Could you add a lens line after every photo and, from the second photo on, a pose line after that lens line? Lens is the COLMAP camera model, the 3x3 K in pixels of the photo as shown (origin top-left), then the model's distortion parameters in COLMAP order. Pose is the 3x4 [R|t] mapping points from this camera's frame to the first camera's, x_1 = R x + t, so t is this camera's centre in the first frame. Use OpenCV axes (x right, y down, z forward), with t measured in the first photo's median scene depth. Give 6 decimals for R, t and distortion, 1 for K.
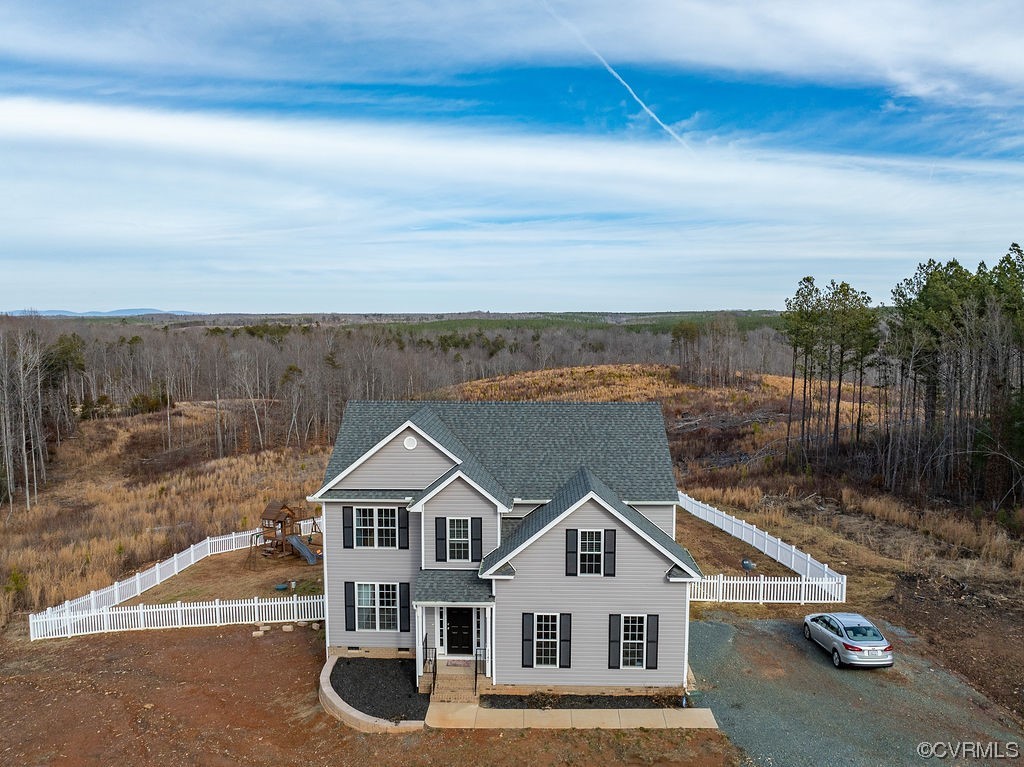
lens RADIAL K [[720.9, 0, 512.0], [0, 720.9, 383.5], [0, 0, 1]] dist [-0.043781, 0.010412]
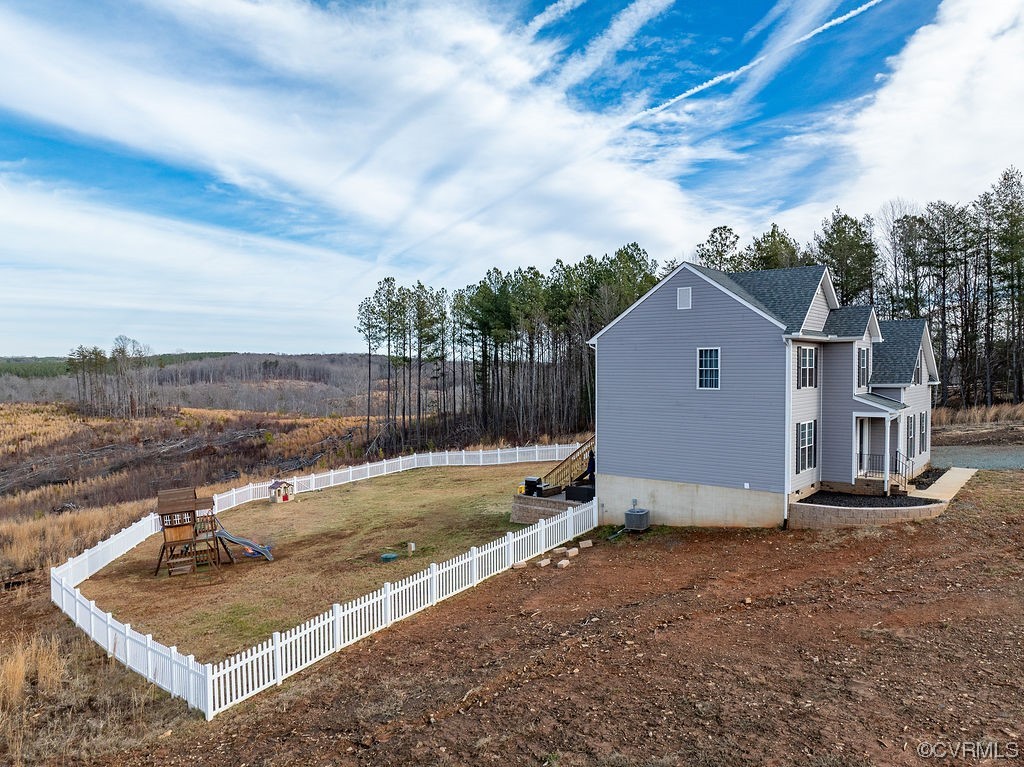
lens RADIAL K [[720.9, 0, 512.0], [0, 720.9, 383.5], [0, 0, 1]] dist [-0.043781, 0.010412]
pose [[0.604833, -0.019762, 0.796107, -1.280462], [0.073833, 0.996778, -0.031350, 0.224703], [-0.792922, 0.077740, 0.604343, 0.711692]]
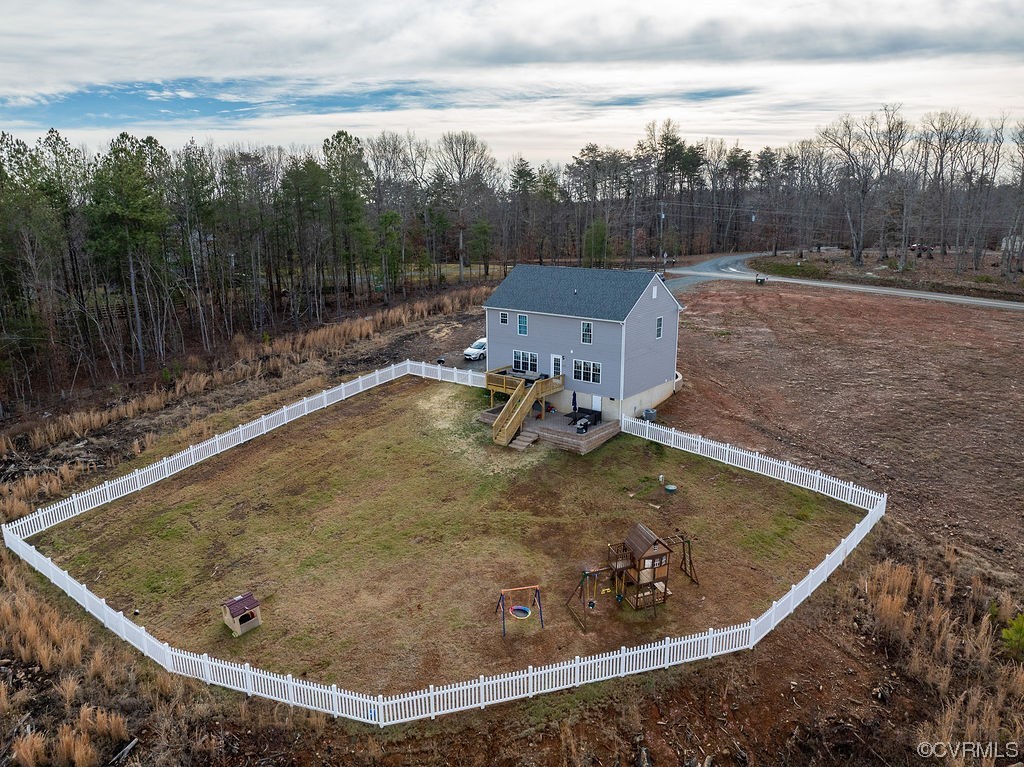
lens RADIAL K [[703.9, 0, 522.0], [0, 703.9, 382.8], [0, 0, 1]] dist [-0.066456, 0.049190]
pose [[-0.807655, -0.137319, 0.573443, -1.118511], [0.053026, 0.951652, 0.302568, -0.291548], [-0.587267, 0.274778, -0.761325, 2.935839]]
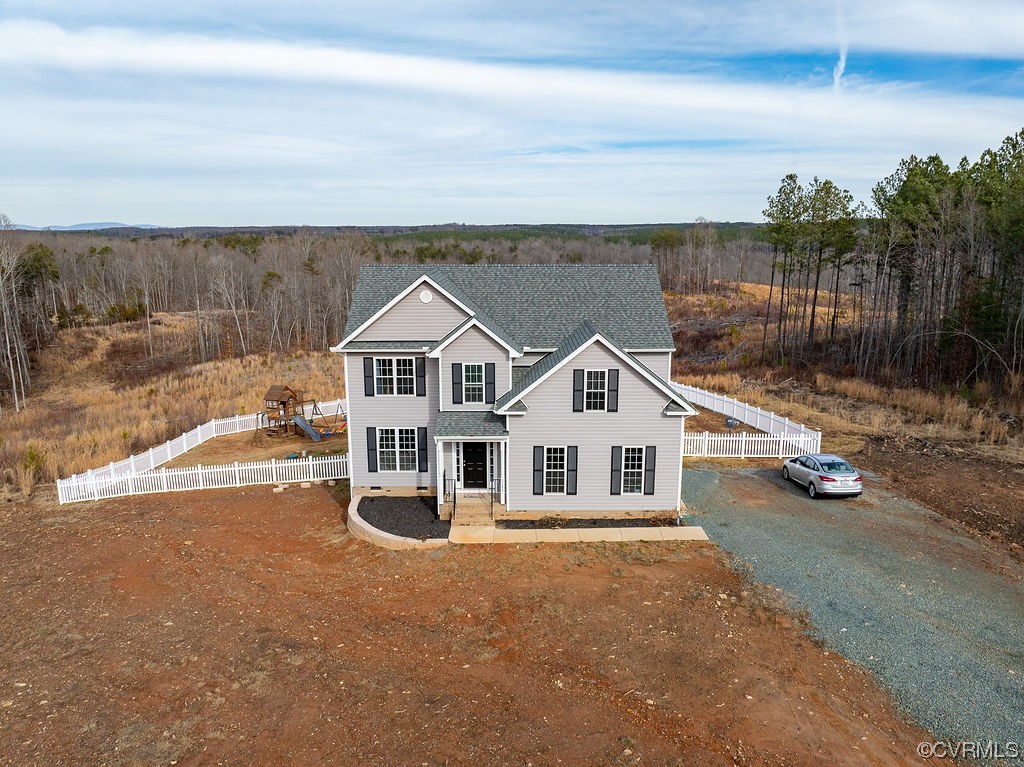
lens RADIAL K [[720.0, 0, 512.0], [0, 720.0, 383.5], [0, 0, 1]] dist [-0.028612, -0.021912]
pose [[0.999456, -0.007736, 0.032062, -0.048331], [0.003885, 0.992952, 0.118454, 0.083391], [-0.032753, -0.118265, 0.992442, -0.079400]]
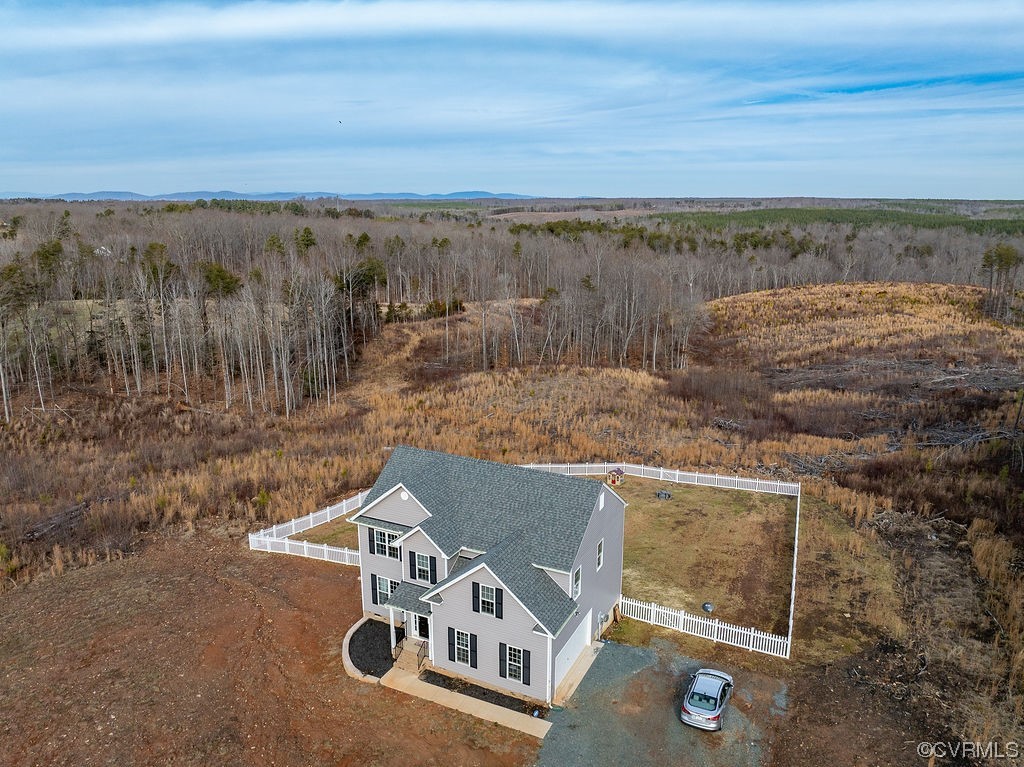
lens RADIAL K [[720.9, 0, 512.0], [0, 720.9, 383.5], [0, 0, 1]] dist [-0.043781, 0.010412]
pose [[0.910341, 0.101695, -0.401170, 0.617465], [-0.037271, 0.985546, 0.165255, -0.389977], [0.412177, -0.135487, 0.900973, -0.201448]]
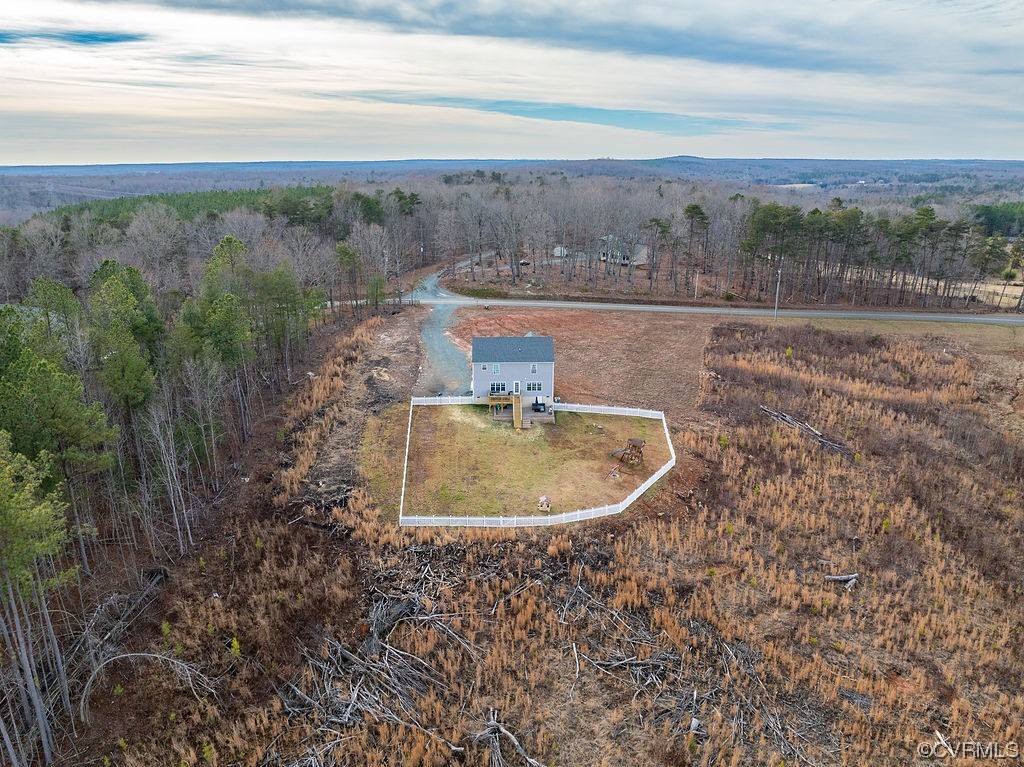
lens RADIAL K [[718.1, 0, 512.0], [0, 718.1, 383.5], [0, 0, 1]] dist [-0.029096, 0.005767]
pose [[-0.998531, 0.018914, -0.050774, 0.217028], [-0.001816, 0.924886, 0.380241, -1.376512], [0.054152, 0.379774, -0.923493, 5.300599]]
